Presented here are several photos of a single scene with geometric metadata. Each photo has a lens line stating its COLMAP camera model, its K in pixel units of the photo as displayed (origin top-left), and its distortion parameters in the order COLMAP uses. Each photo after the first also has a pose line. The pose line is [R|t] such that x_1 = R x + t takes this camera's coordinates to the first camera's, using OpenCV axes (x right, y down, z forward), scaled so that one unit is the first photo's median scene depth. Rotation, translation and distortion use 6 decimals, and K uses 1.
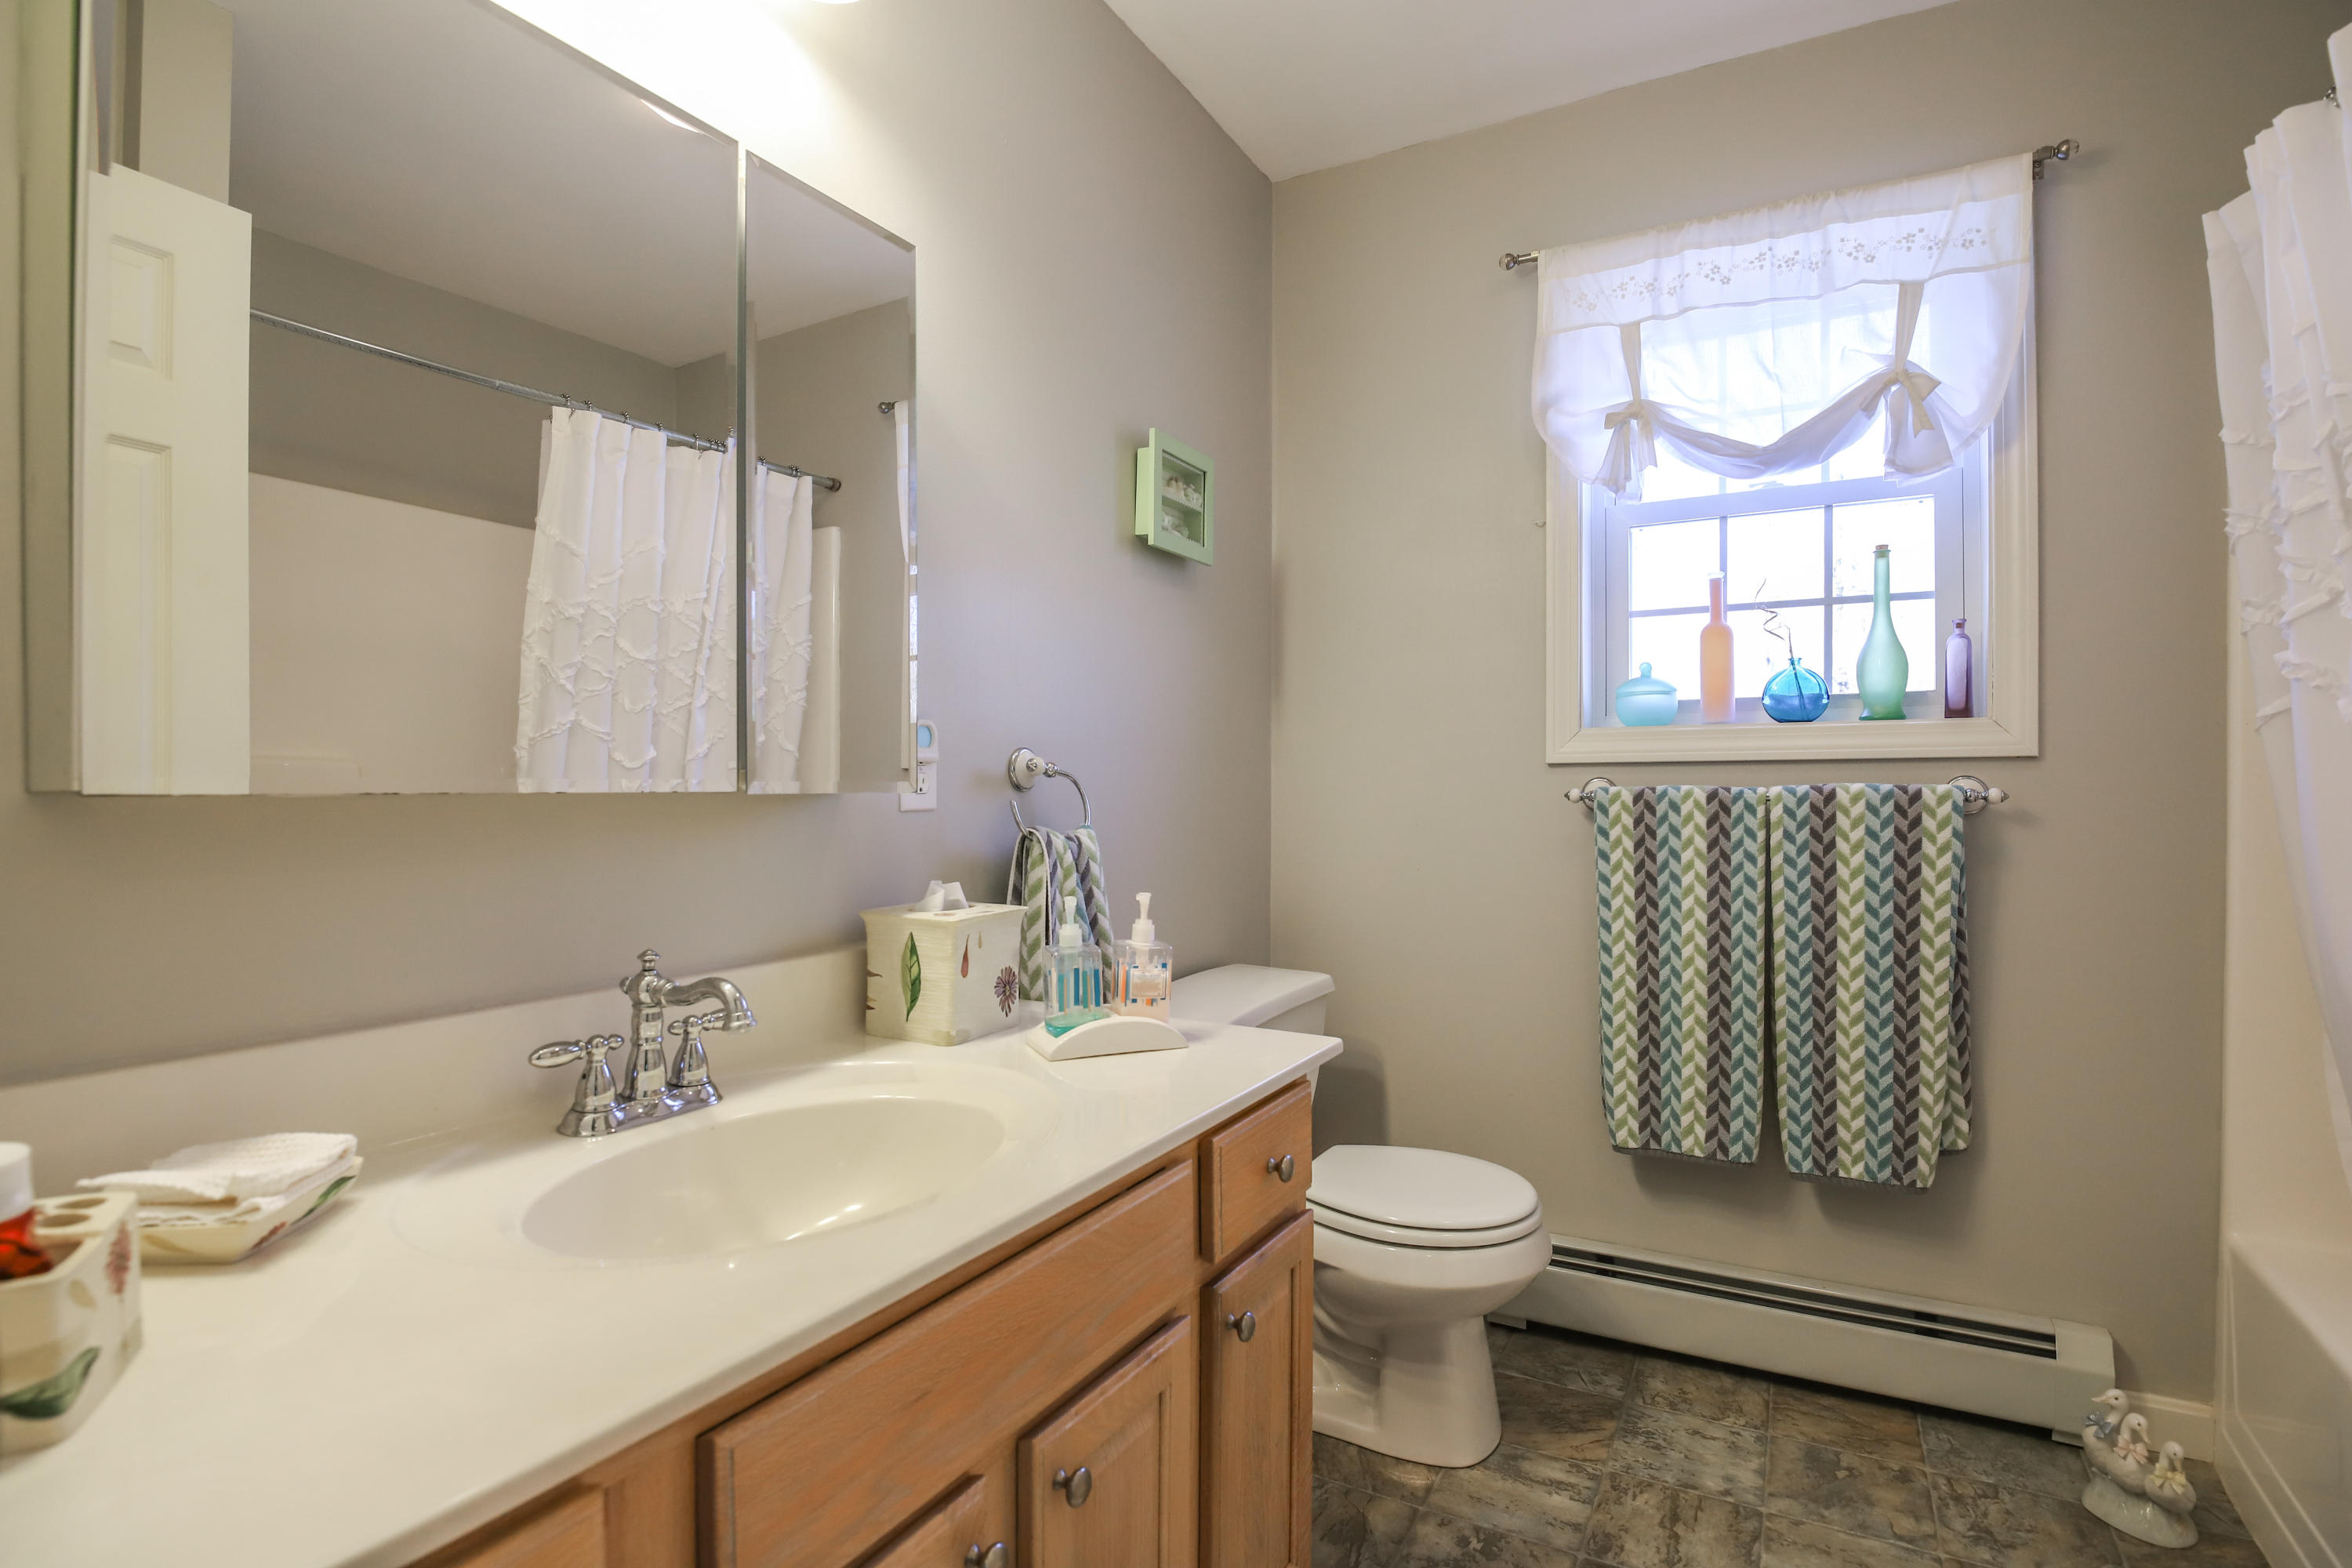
lens RADIAL K [[1157.8, 0, 1174.9], [0, 1157.8, 779.4], [0, 0, 1]] dist [0.001749, 0.000116]
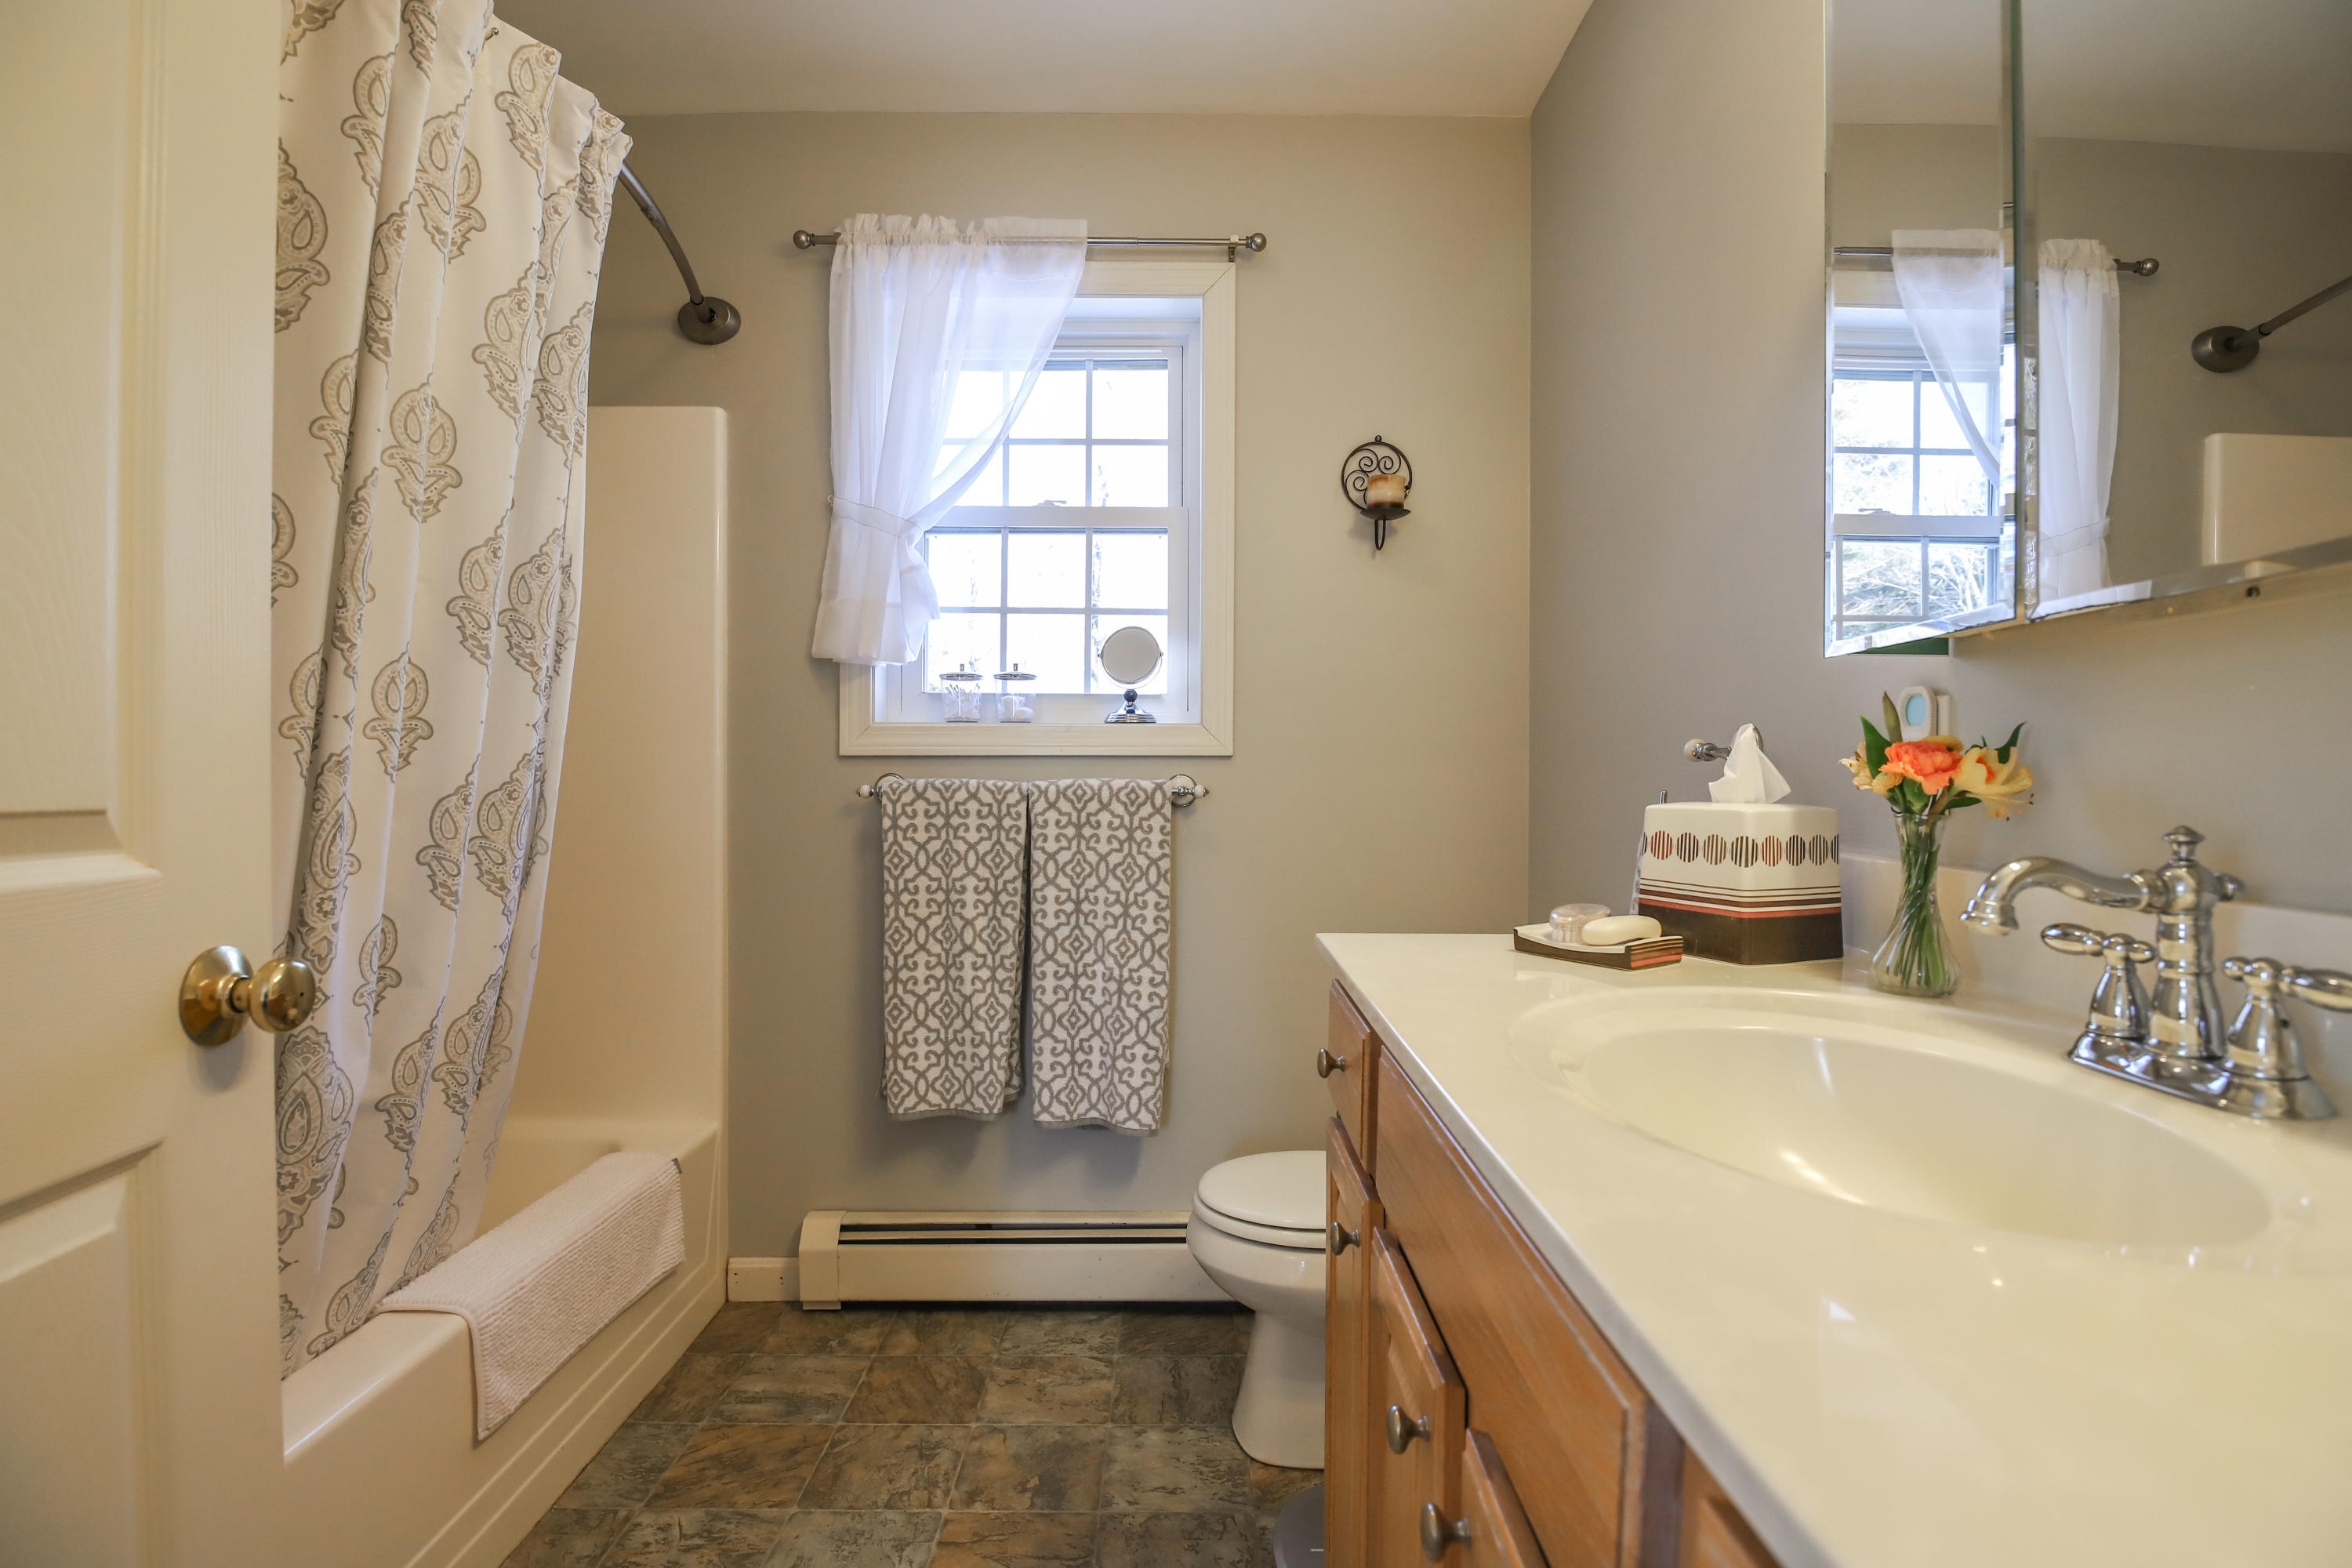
lens RADIAL K [[1157.8, 0, 1180.4], [0, 1157.8, 780.9], [0, 0, 1]] dist [0.001749, 0.000116]
pose [[-0.877936, 0.000746, -0.478777, 0.933585], [0.001312, 0.999999, -0.000848, 0.019907], [0.478776, -0.001372, -0.877936, 1.914167]]
